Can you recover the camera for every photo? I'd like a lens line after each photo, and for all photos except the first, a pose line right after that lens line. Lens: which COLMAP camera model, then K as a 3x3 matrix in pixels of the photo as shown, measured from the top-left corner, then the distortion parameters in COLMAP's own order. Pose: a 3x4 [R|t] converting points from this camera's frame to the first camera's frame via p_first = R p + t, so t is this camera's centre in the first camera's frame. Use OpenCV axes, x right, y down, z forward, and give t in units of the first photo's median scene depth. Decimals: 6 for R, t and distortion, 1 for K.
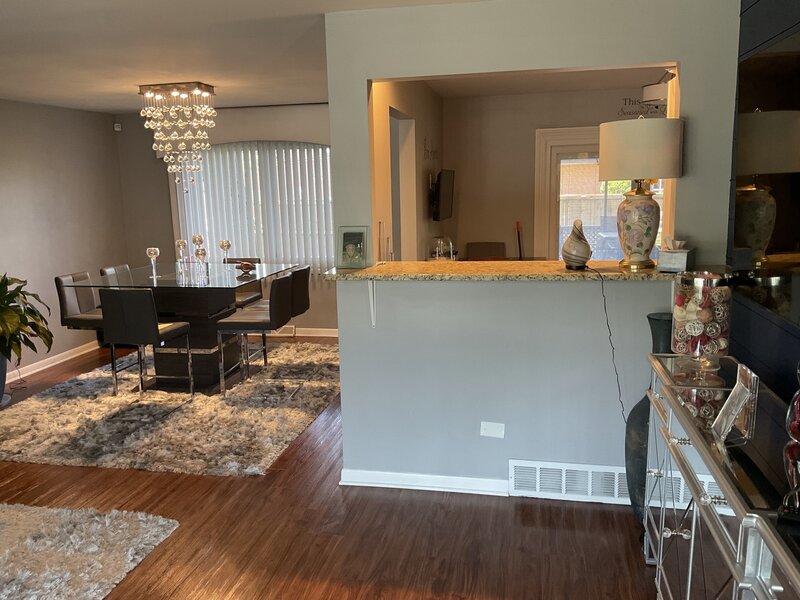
lens RADIAL K [[652.7, 0, 405.6], [0, 652.7, 302.4], [0, 0, 1]] dist [0.076632, -0.153529]
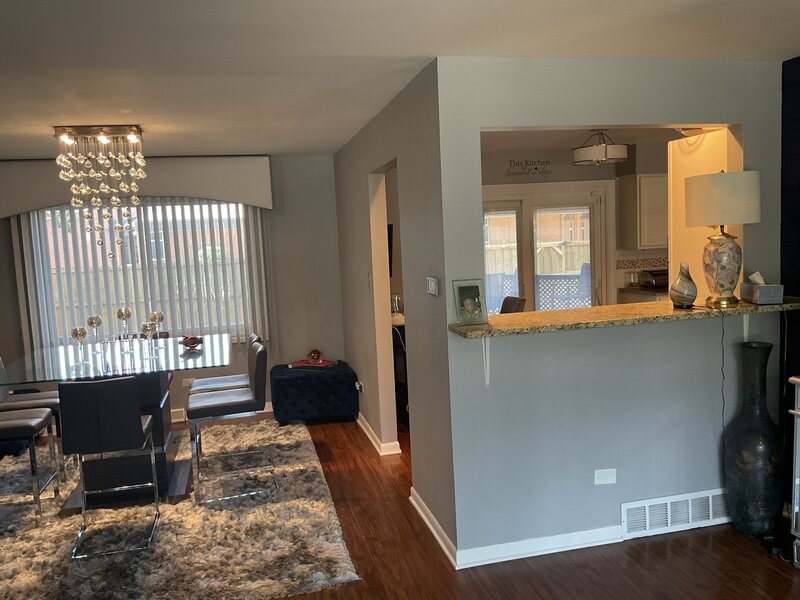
lens RADIAL K [[652.7, 0, 394.8], [0, 652.7, 298.7], [0, 0, 1]] dist [0.076632, -0.153529]
pose [[0.909834, -0.059654, 0.410661, -0.379598], [0.099625, 0.992071, -0.076611, -0.019114], [-0.402835, 0.110616, 0.908564, 0.132947]]
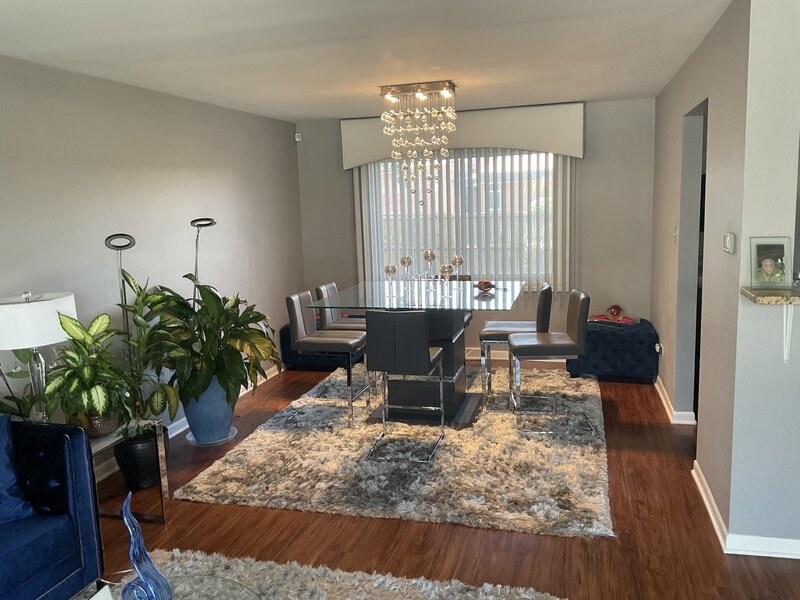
lens RADIAL K [[652.7, 0, 398.1], [0, 652.7, 299.2], [0, 0, 1]] dist [0.076632, -0.153529]
pose [[0.997652, 0.000402, -0.068481, -0.327866], [-0.002258, 0.999632, -0.027017, -0.011109], [0.068445, 0.027108, 0.997287, 0.106750]]
